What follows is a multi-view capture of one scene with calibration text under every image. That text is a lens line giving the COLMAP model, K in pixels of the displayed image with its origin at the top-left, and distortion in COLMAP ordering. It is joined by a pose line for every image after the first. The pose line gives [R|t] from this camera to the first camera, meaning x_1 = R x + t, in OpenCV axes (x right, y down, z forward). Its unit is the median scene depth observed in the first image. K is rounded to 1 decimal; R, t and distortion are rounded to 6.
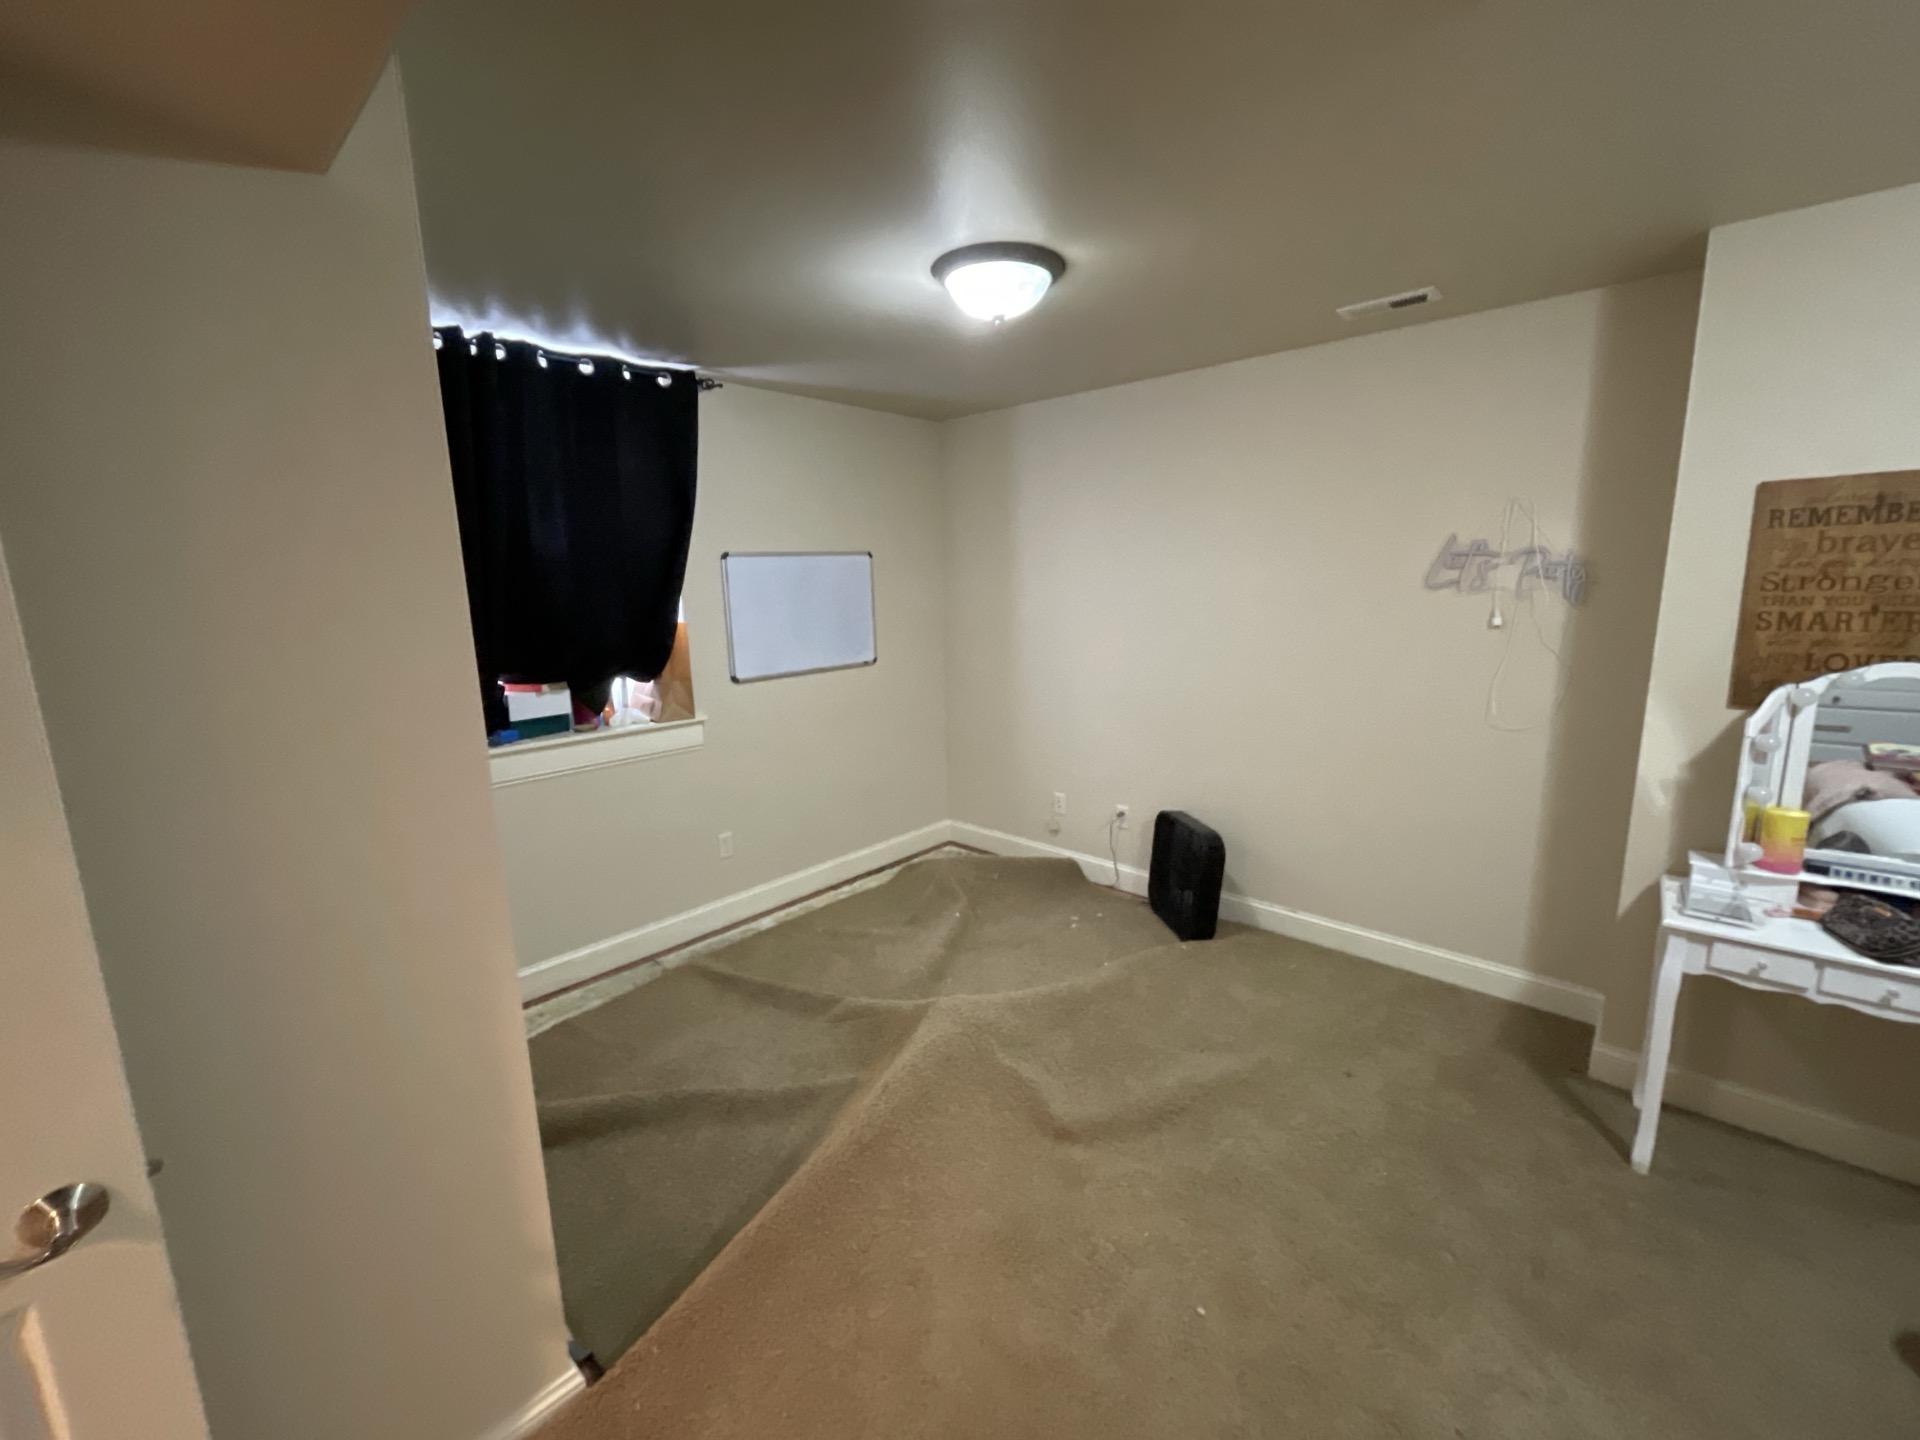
lens RADIAL K [[792.0, 0, 954.8], [0, 792.0, 721.7], [0, 0, 1]] dist [-0.001369, -0.000132]
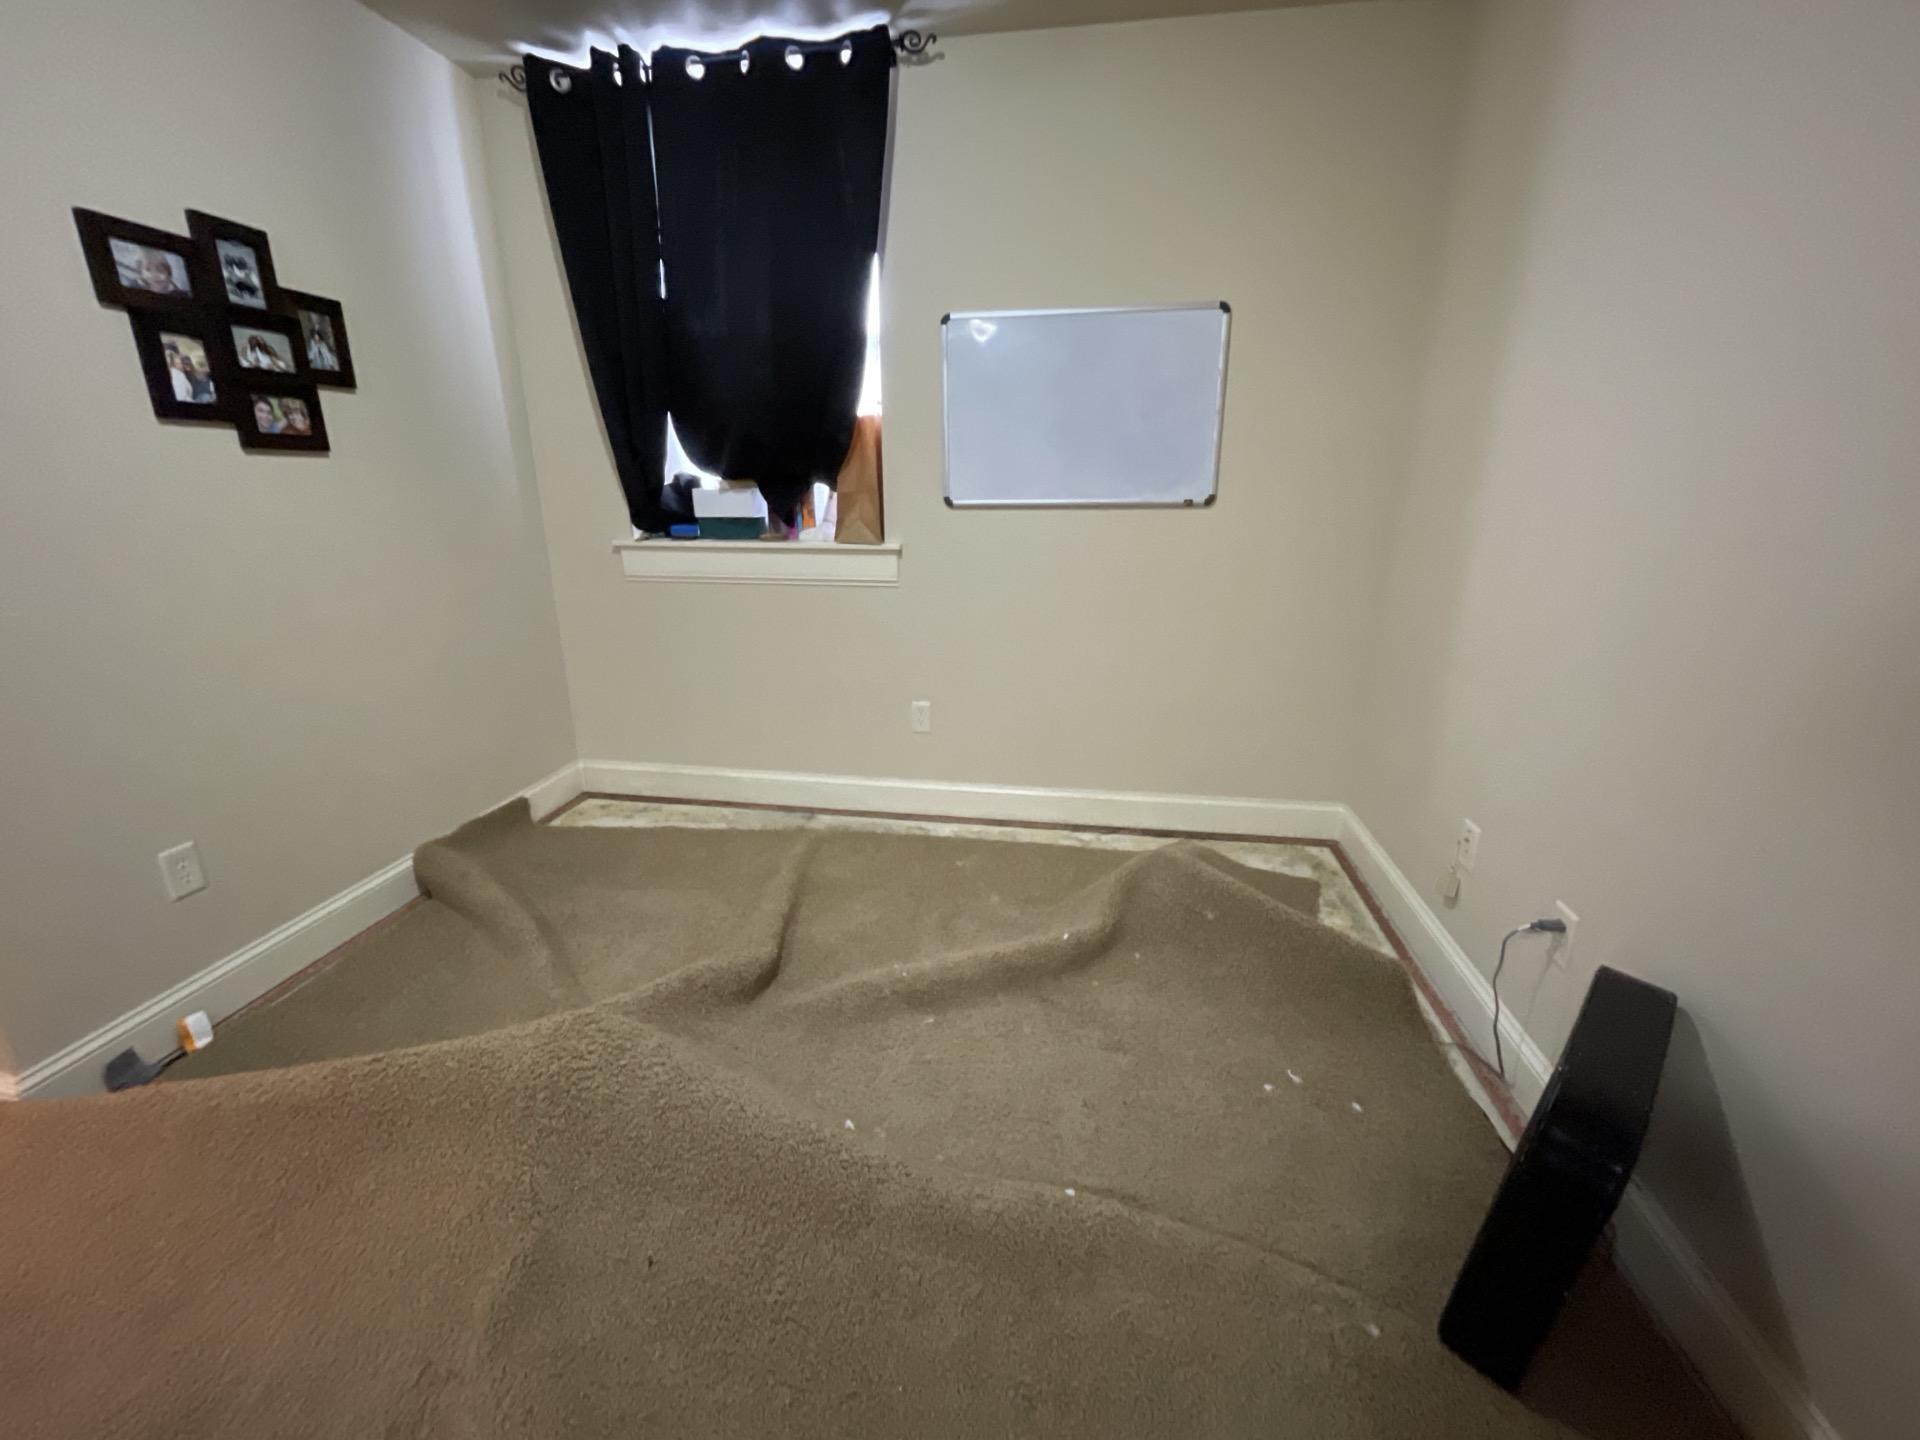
lens RADIAL K [[792.0, 0, 947.2], [0, 792.0, 717.2], [0, 0, 1]] dist [-0.001369, -0.000132]
pose [[0.548046, 0.269002, -0.792012, 0.370981], [-0.164719, 0.963043, 0.213112, -0.017383], [0.820069, 0.013664, 0.572102, 0.603233]]
